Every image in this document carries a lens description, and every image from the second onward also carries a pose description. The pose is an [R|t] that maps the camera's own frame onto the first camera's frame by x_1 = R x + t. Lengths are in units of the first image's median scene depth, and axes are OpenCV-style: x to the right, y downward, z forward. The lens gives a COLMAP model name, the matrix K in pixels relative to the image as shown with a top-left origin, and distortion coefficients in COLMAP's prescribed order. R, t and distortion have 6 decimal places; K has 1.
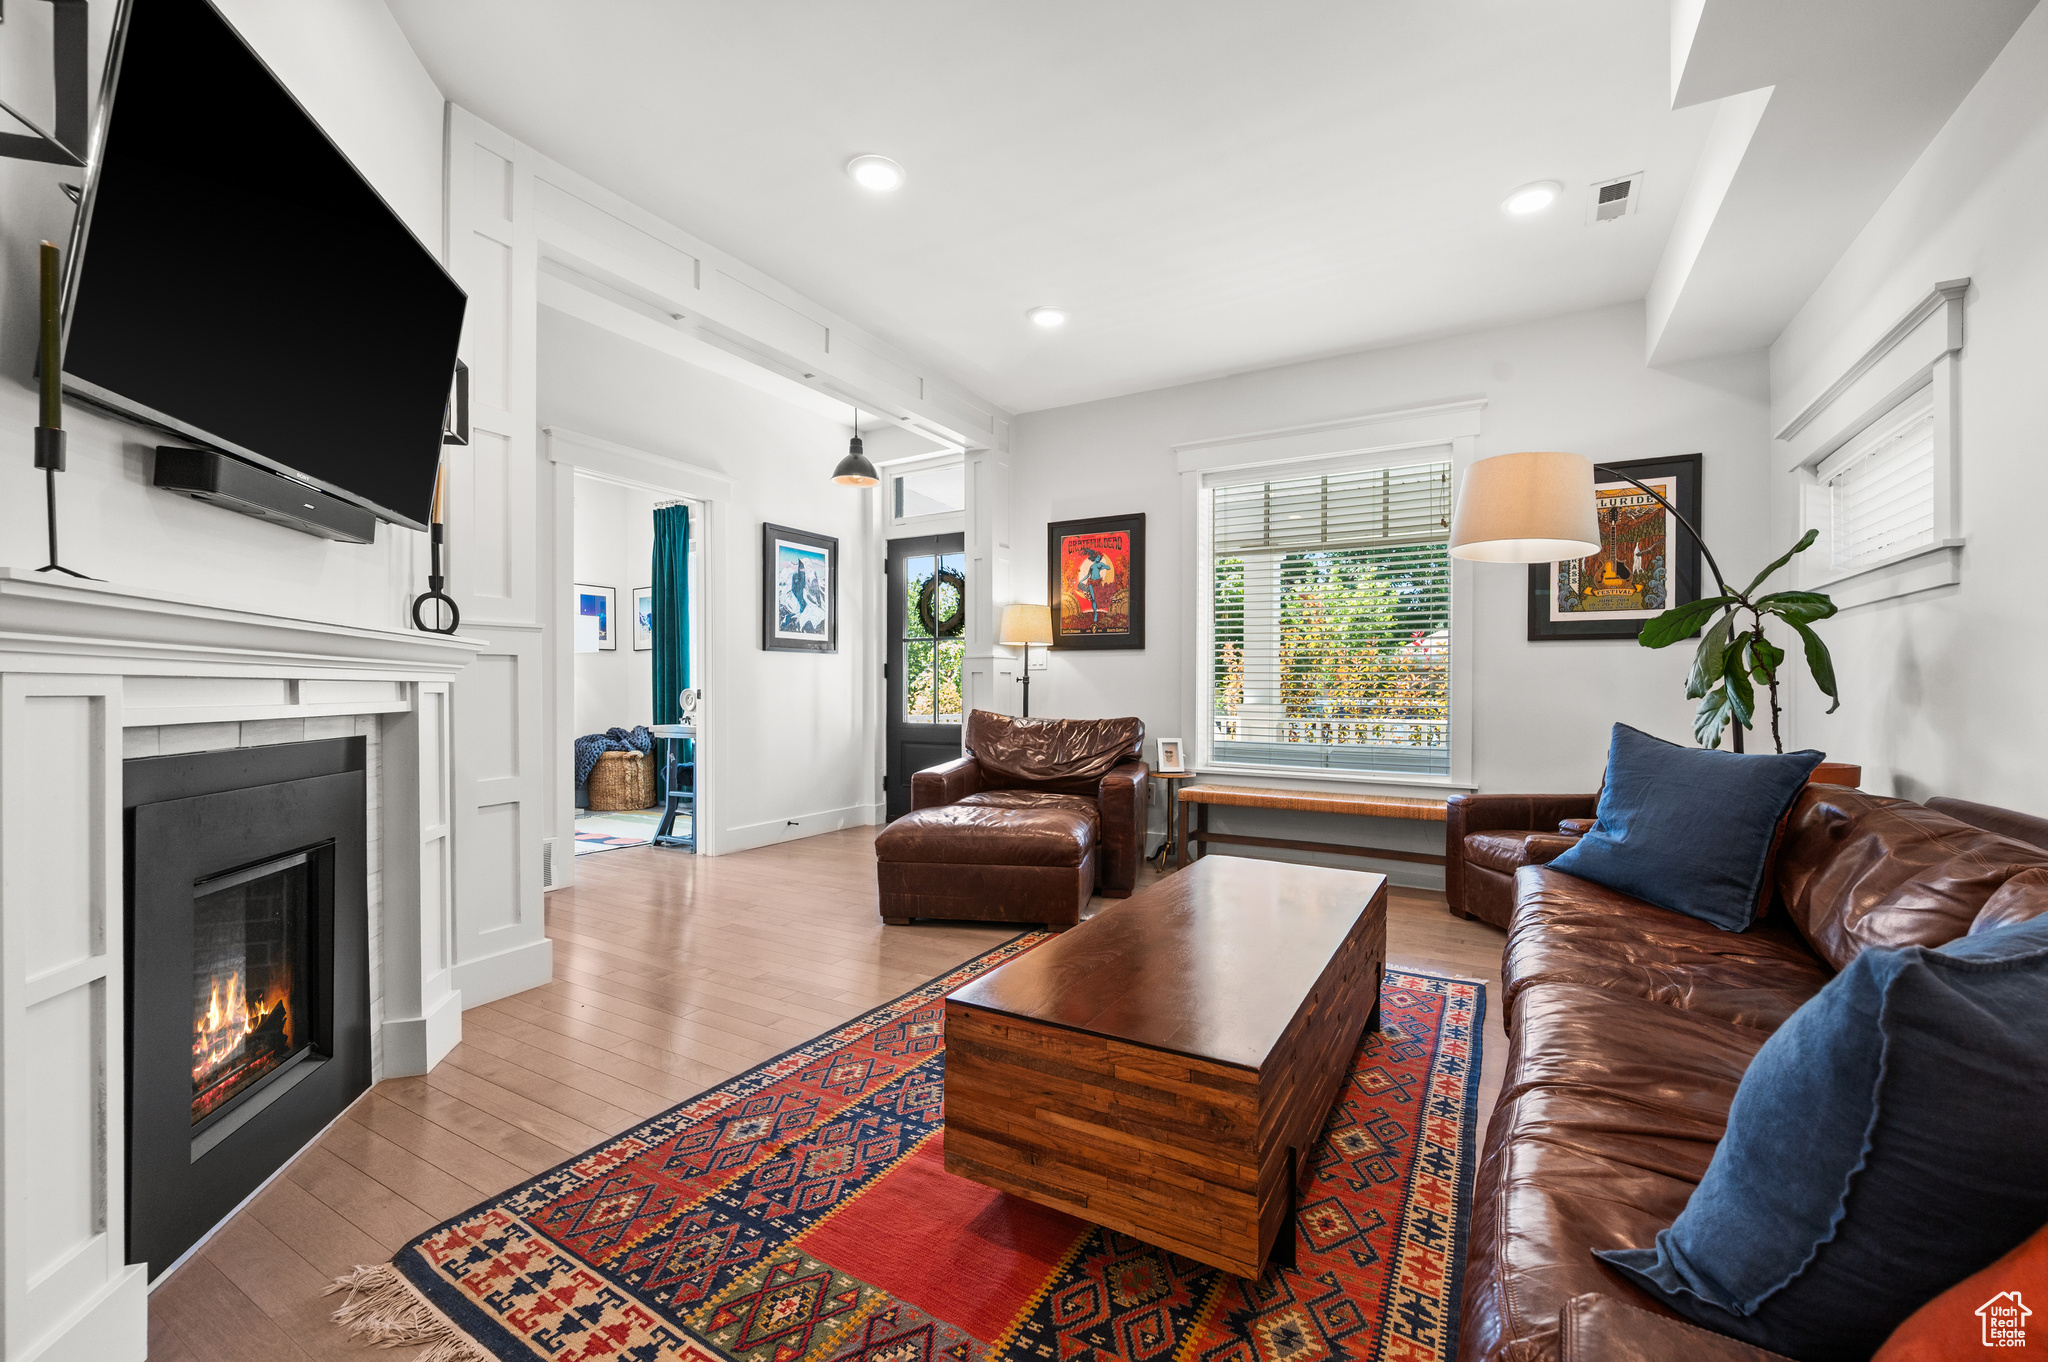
lens RADIAL K [[819.8, 0, 1039.1], [0, 819.8, 684.9], [0, 0, 1]] dist [0.000377, -0.000144]
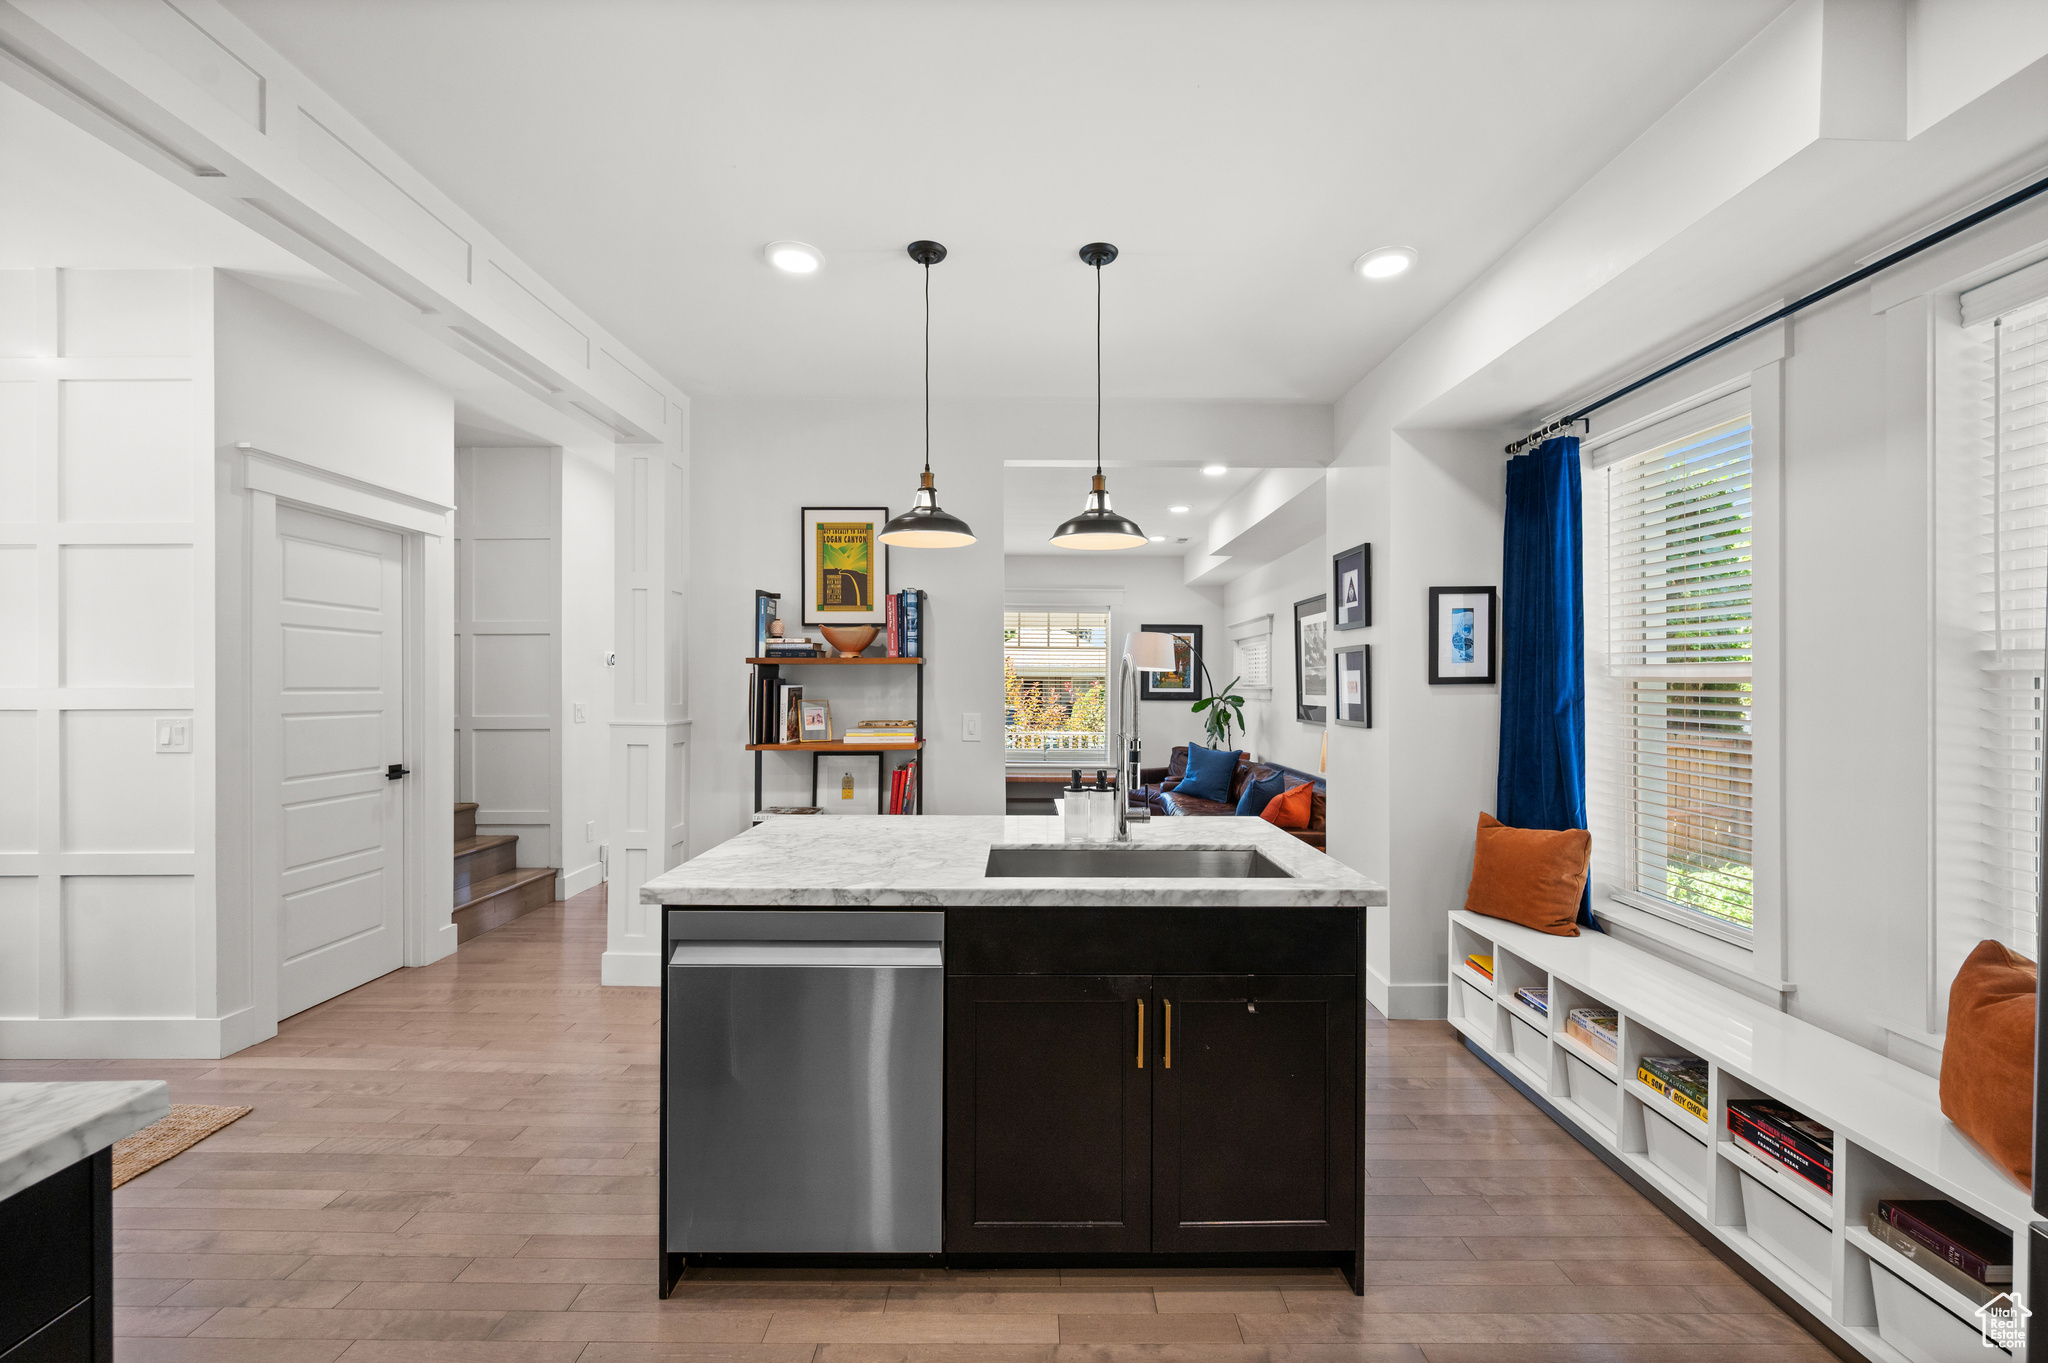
lens RADIAL K [[789.8, 0, 1037.9], [0, 789.8, 681.8], [0, 0, 1]] dist [0.044025, 0.000029]
pose [[0.864524, 0.006207, 0.502554, -1.079309], [-0.004902, 0.999980, -0.003917, -0.139279], [-0.502568, 0.000923, 0.864537, -1.068388]]
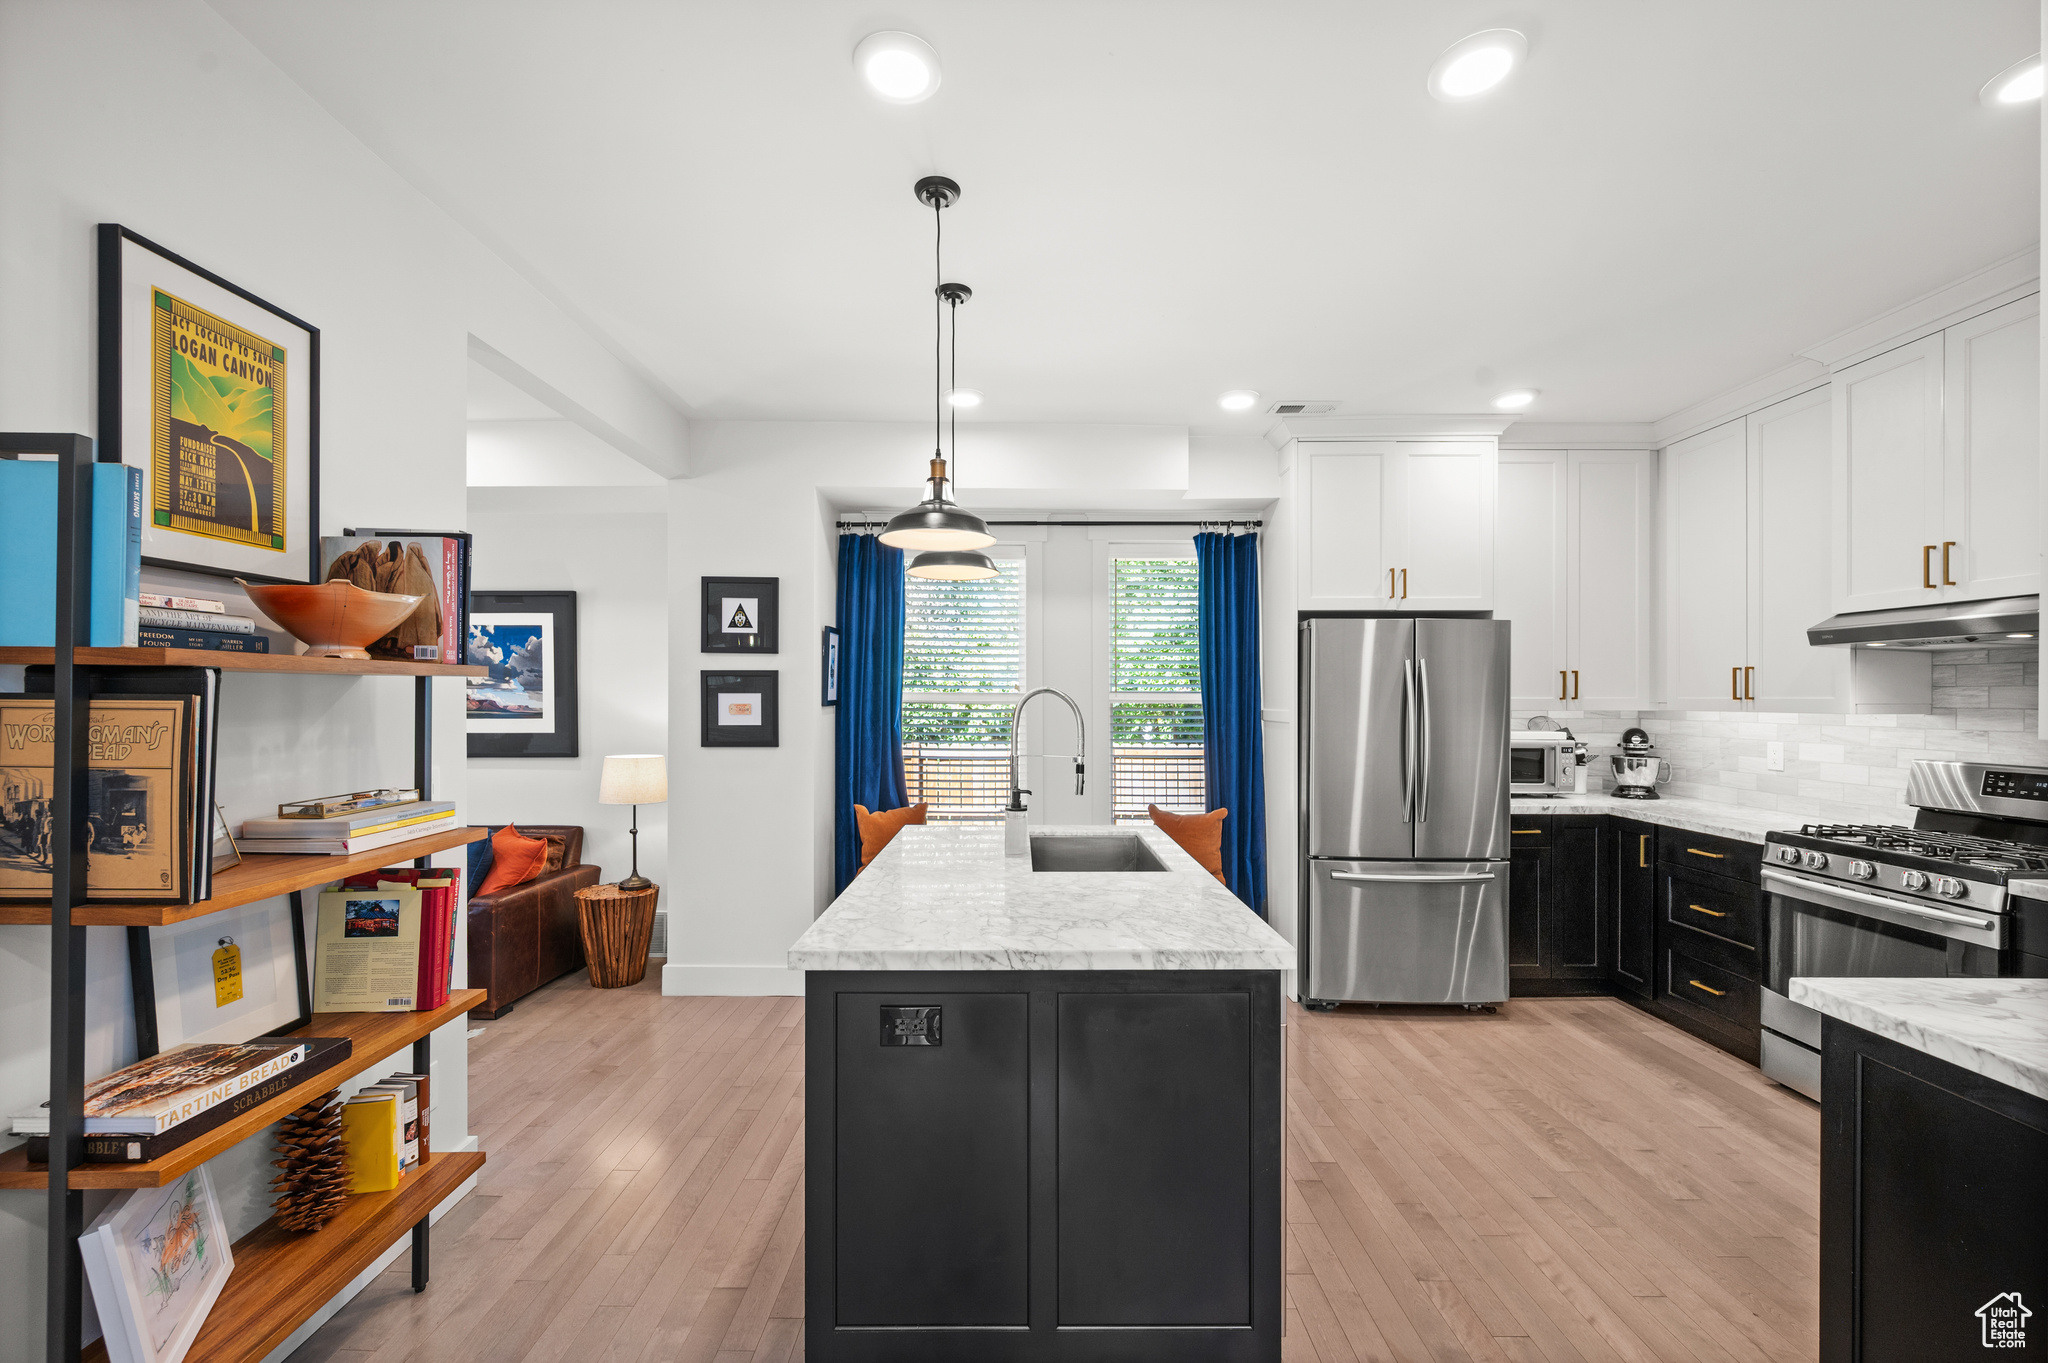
lens RADIAL K [[841.5, 0, 1006.4], [0, 841.5, 699.9], [0, 0, 1]] dist [-0.000348, -0.000275]
pose [[-0.474607, 0.000380, 0.880198, -1.464946], [-0.000828, 0.999999, -0.000879, -0.153558], [-0.880197, -0.001146, -0.474607, 0.111994]]
